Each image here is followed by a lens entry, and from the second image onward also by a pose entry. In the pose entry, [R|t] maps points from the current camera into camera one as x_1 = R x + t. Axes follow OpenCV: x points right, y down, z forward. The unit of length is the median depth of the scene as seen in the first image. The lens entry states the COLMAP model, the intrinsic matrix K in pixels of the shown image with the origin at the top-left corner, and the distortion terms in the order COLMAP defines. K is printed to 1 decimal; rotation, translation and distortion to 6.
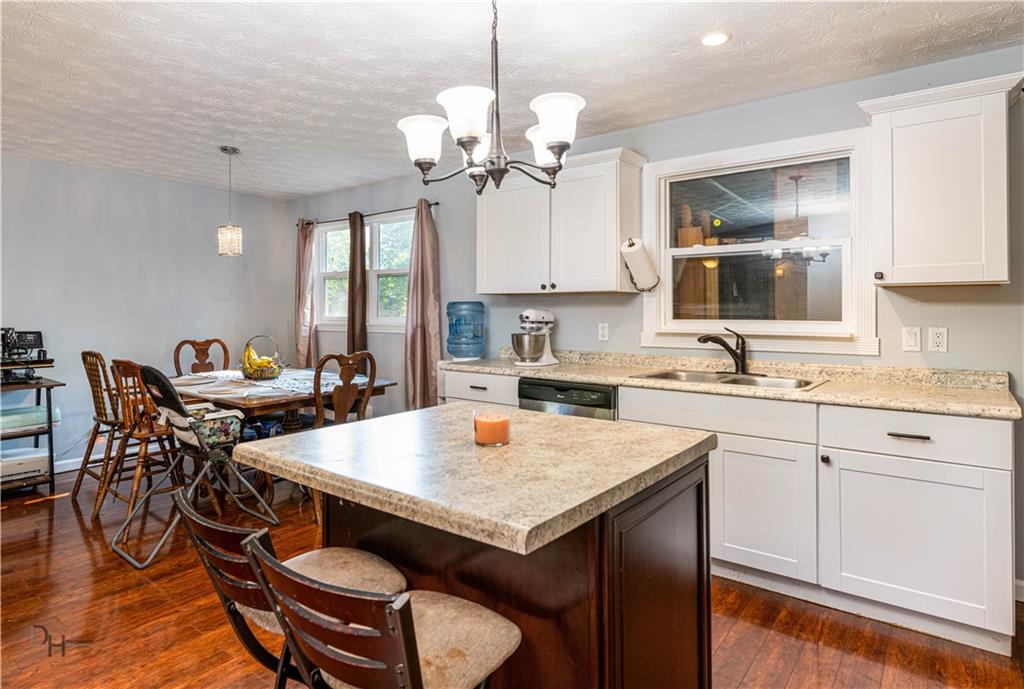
lens RADIAL K [[557.2, 0, 534.4], [0, 557.2, 305.7], [0, 0, 1]] dist [-0.001422, 0.000300]
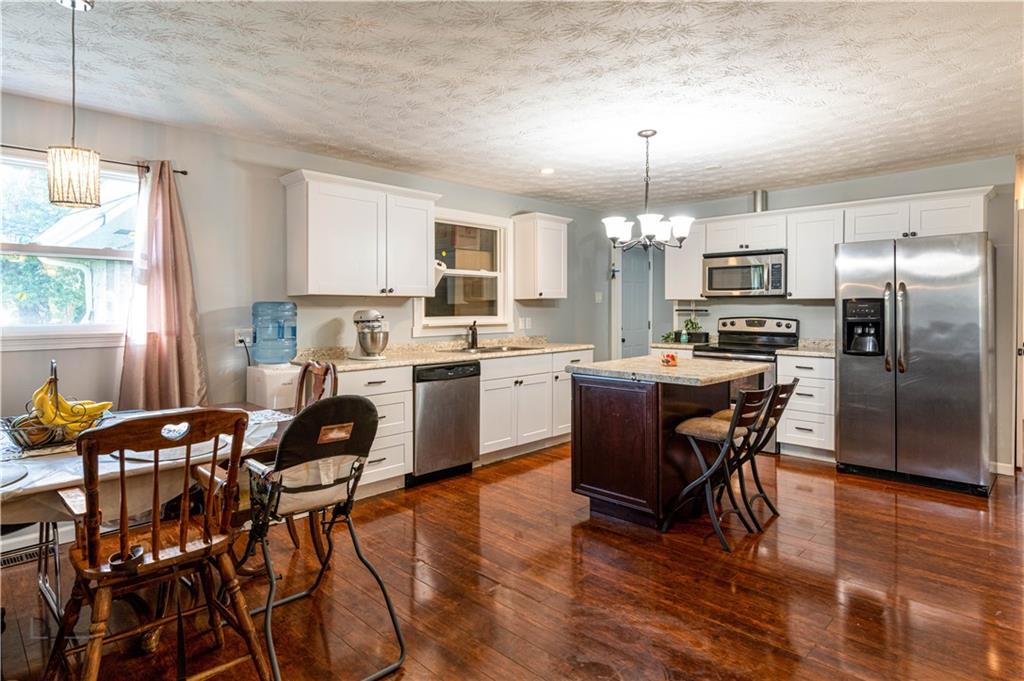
lens RADIAL K [[557.2, 0, 499.8], [0, 557.2, 310.6], [0, 0, 1]] dist [-0.001422, 0.000300]
pose [[0.154899, -0.001395, 0.987929, -1.184007], [0.000574, 0.999999, 0.001322, 0.006808], [-0.987930, 0.000362, 0.154900, 0.624367]]
